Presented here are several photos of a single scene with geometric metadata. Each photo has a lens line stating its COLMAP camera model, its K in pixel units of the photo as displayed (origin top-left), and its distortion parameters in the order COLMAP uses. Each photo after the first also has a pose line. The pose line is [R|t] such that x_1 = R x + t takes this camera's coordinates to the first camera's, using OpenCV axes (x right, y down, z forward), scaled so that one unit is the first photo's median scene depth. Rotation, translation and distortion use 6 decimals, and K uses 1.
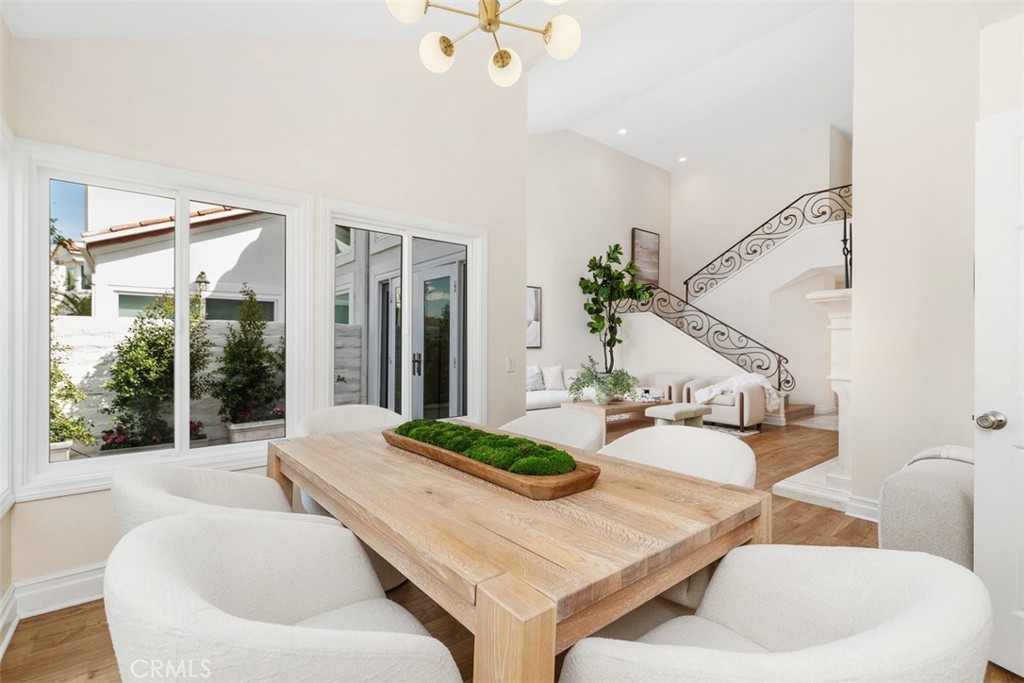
lens RADIAL K [[464.6, 0, 512.0], [0, 464.6, 341.5], [0, 0, 1]] dist [0.002268, 0.000361]
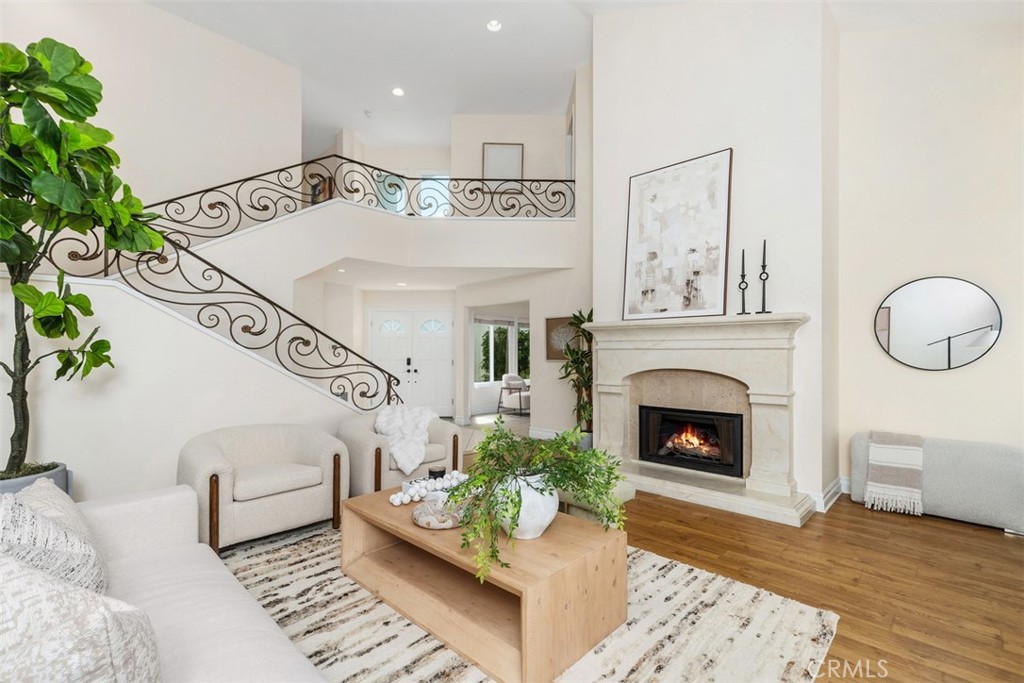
lens RADIAL K [[464.6, 0, 512.0], [0, 464.6, 341.5], [0, 0, 1]] dist [0.002268, 0.000361]
pose [[-0.114354, 0.008008, 0.993408, -0.138727], [-0.005362, 0.999948, -0.008678, -0.014643], [-0.993426, -0.006319, -0.114305, 0.824568]]
